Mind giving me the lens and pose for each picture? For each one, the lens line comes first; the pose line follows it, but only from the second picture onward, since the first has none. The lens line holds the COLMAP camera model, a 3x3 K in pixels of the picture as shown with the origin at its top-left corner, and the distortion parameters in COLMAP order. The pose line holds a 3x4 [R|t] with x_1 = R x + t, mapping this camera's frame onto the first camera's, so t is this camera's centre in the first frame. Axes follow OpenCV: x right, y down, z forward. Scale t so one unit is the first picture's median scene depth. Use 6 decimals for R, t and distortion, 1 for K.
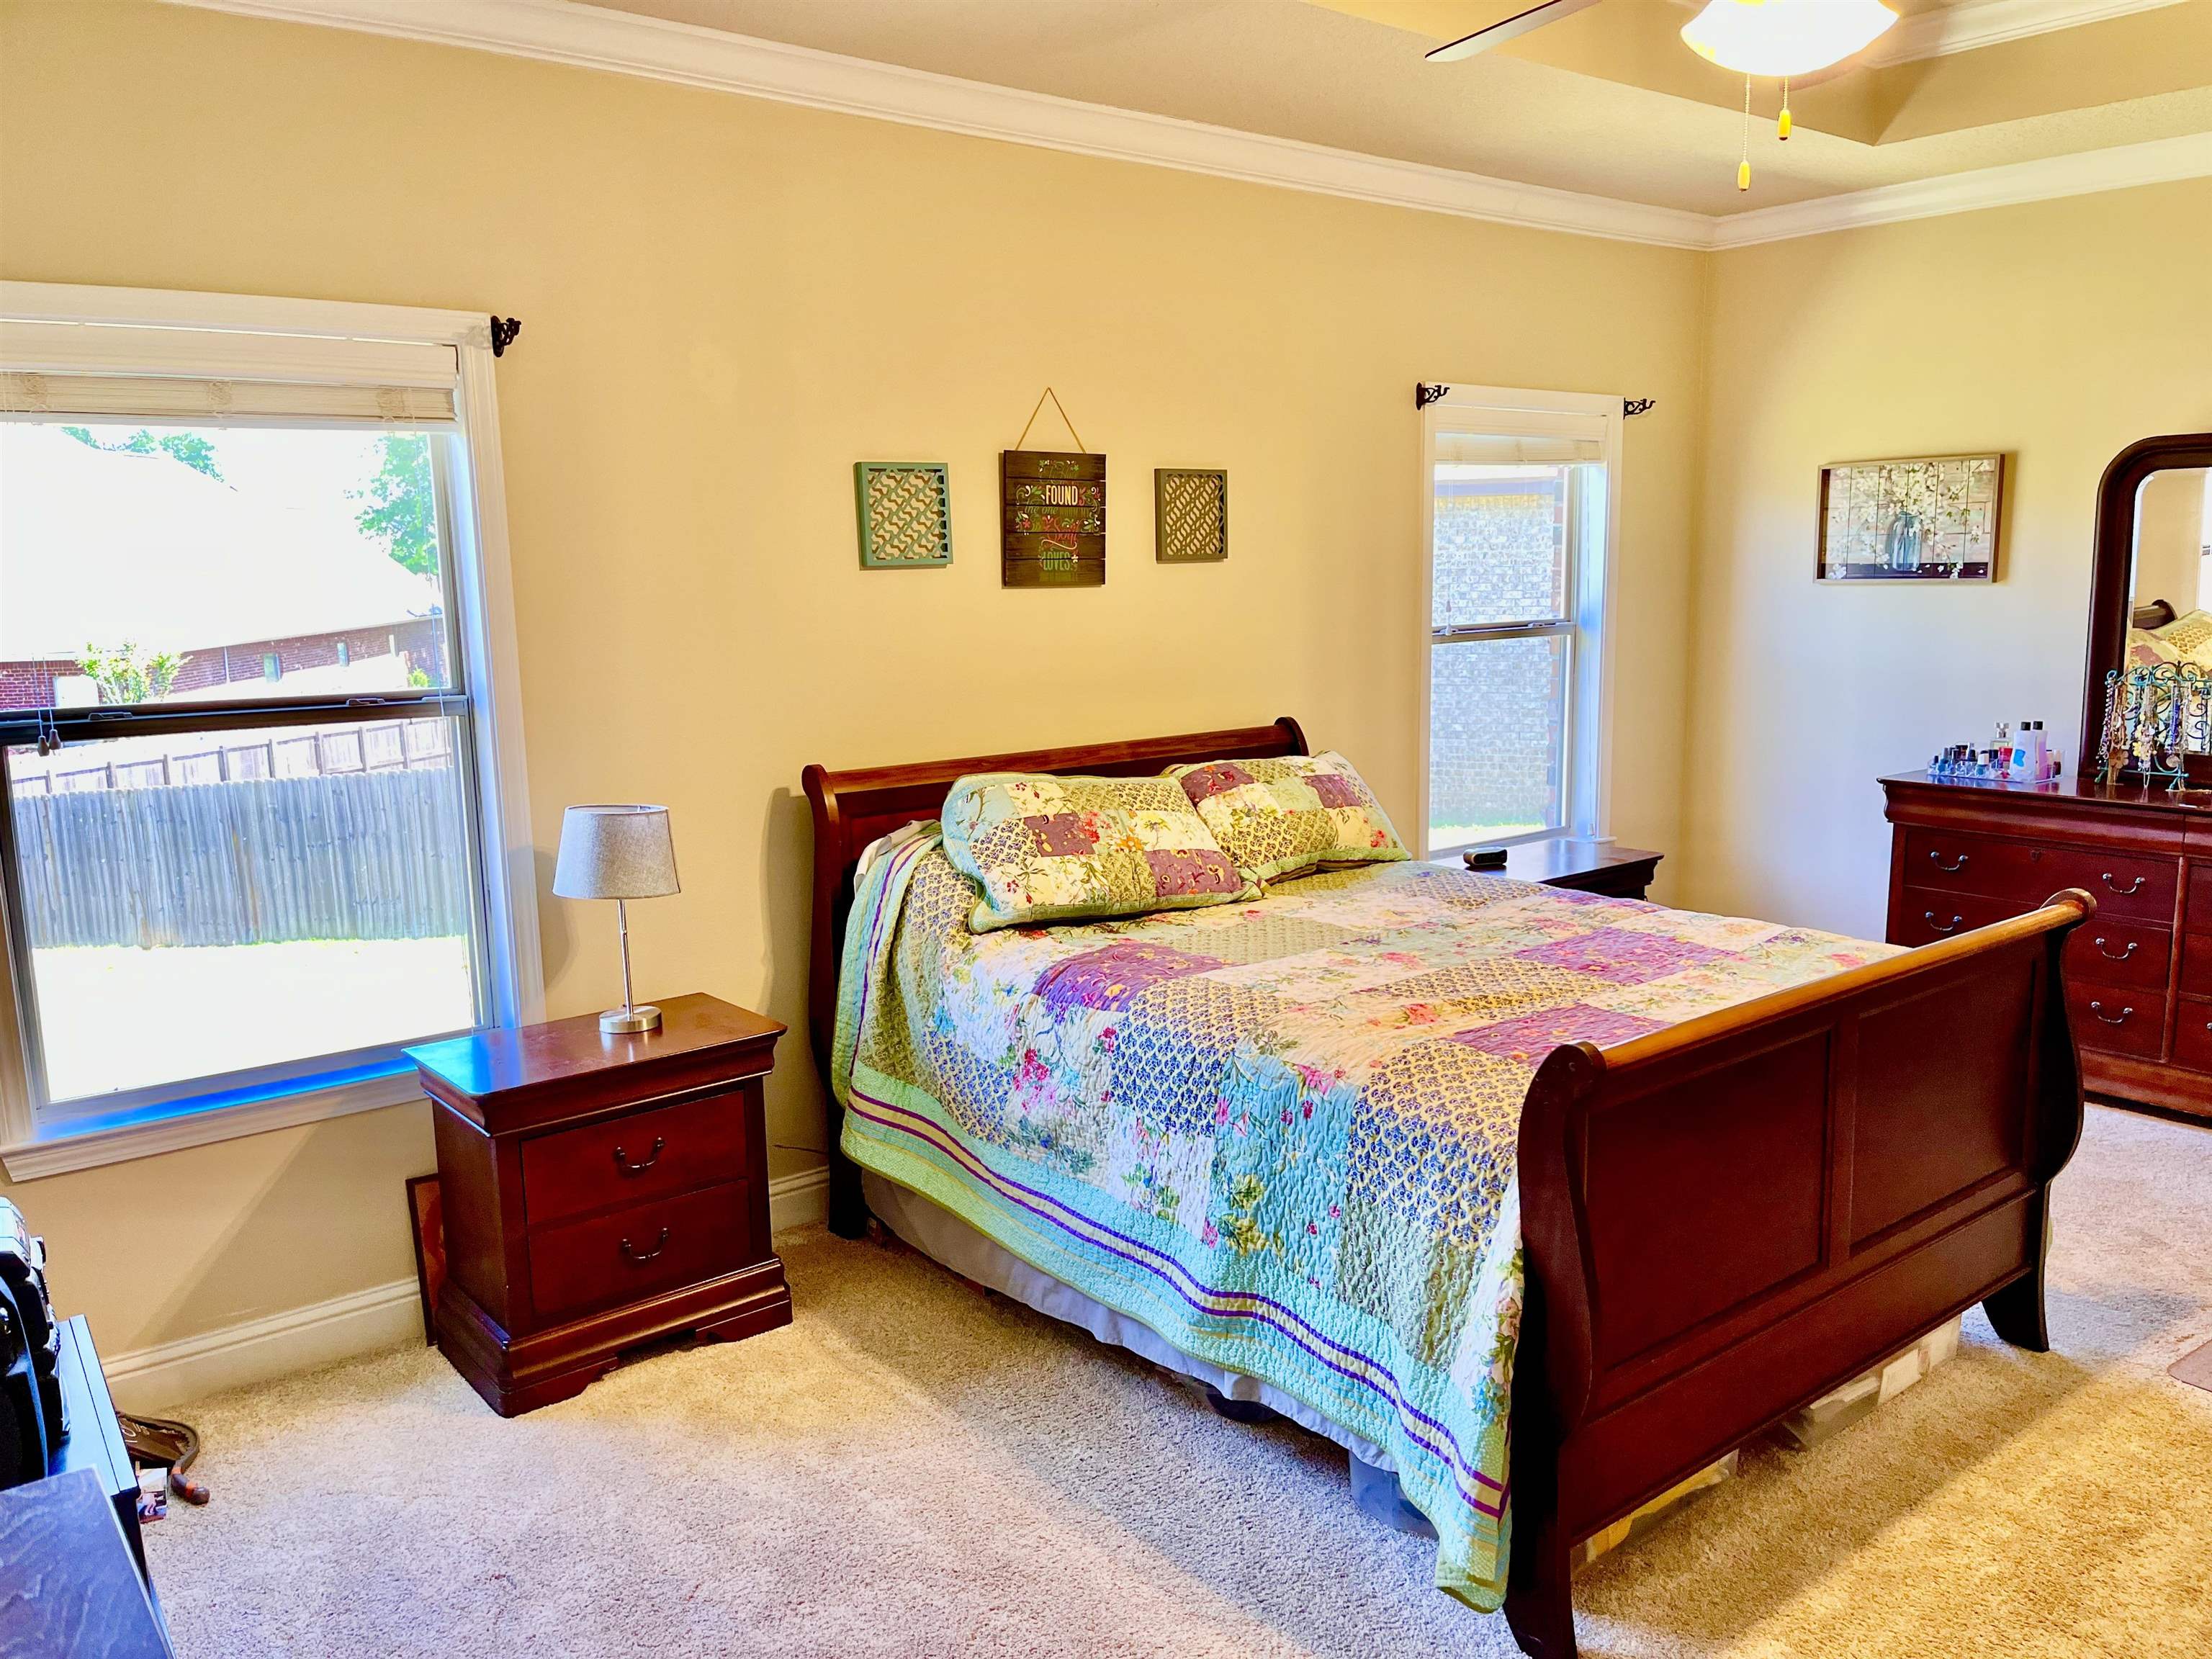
lens RADIAL K [[1671.8, 0, 1117.5], [0, 1671.8, 827.8], [0, 0, 1]] dist [0.078849, -0.100881]
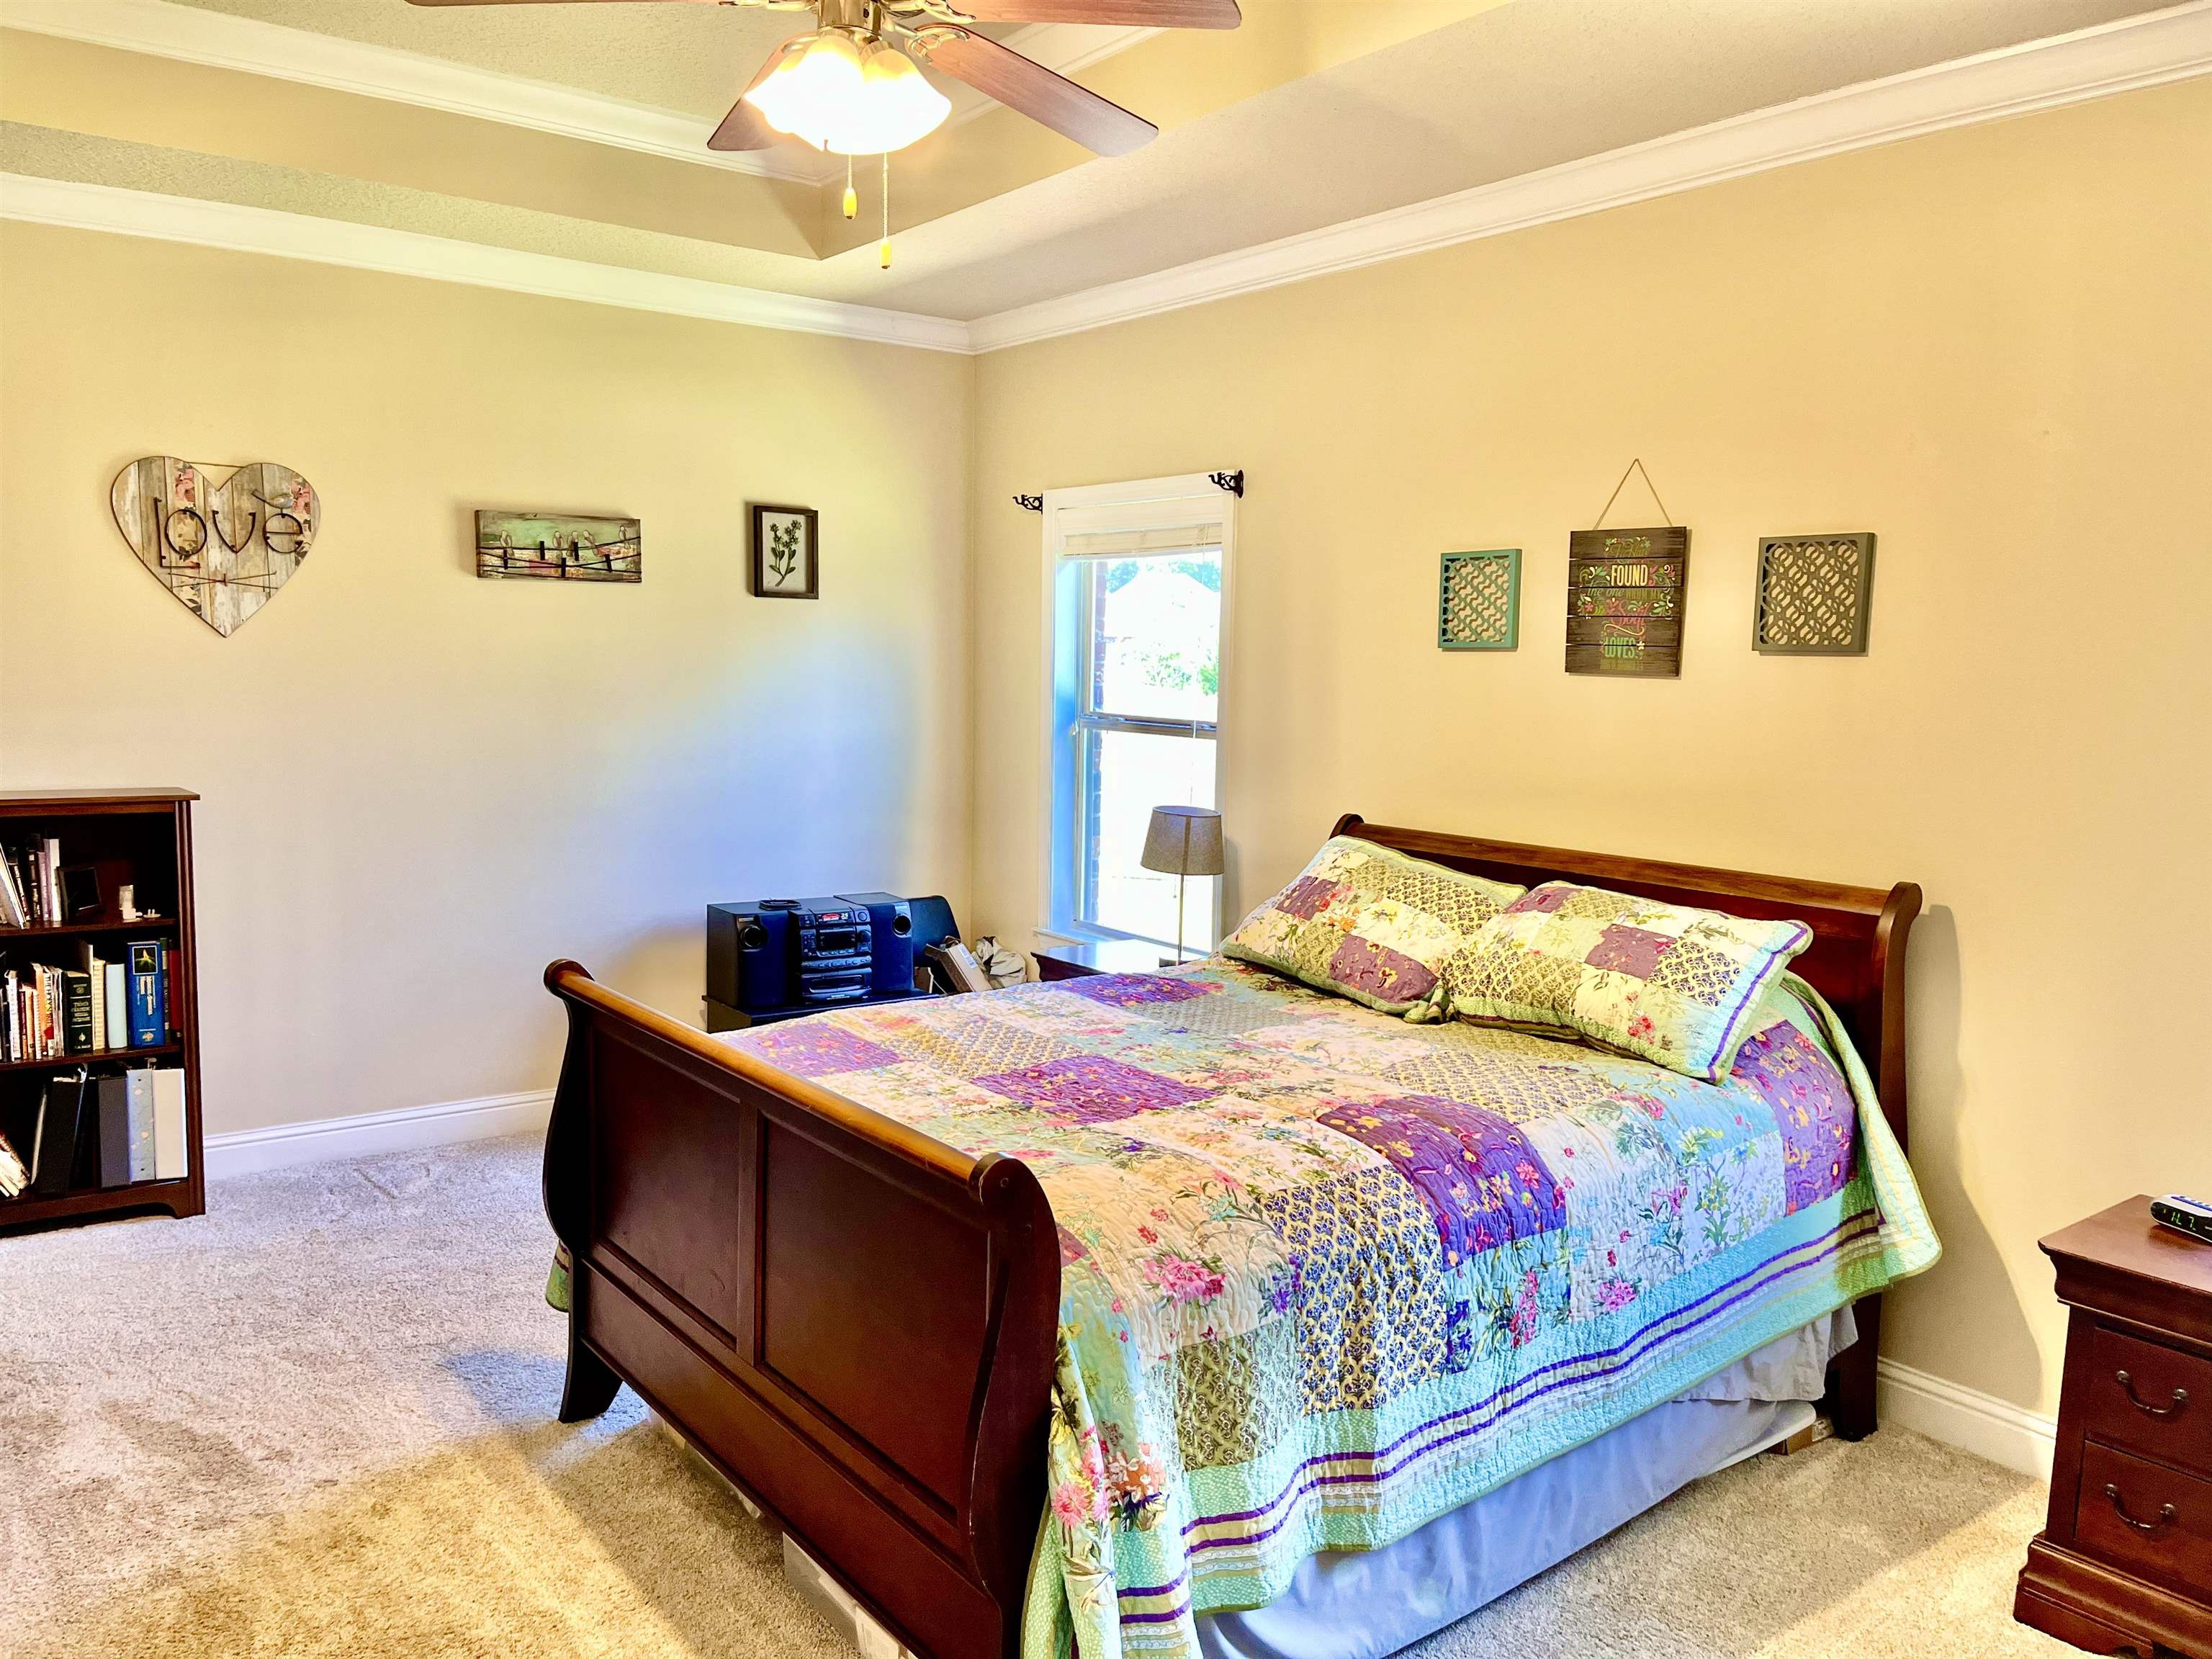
lens RADIAL K [[1671.8, 0, 1117.5], [0, 1671.8, 827.8], [0, 0, 1]] dist [0.078849, -0.100881]
pose [[-0.017487, 0.131083, -0.991217, 0.898562], [-0.173610, 0.975912, 0.132121, -0.139857], [0.984659, 0.174396, 0.005691, 0.758306]]
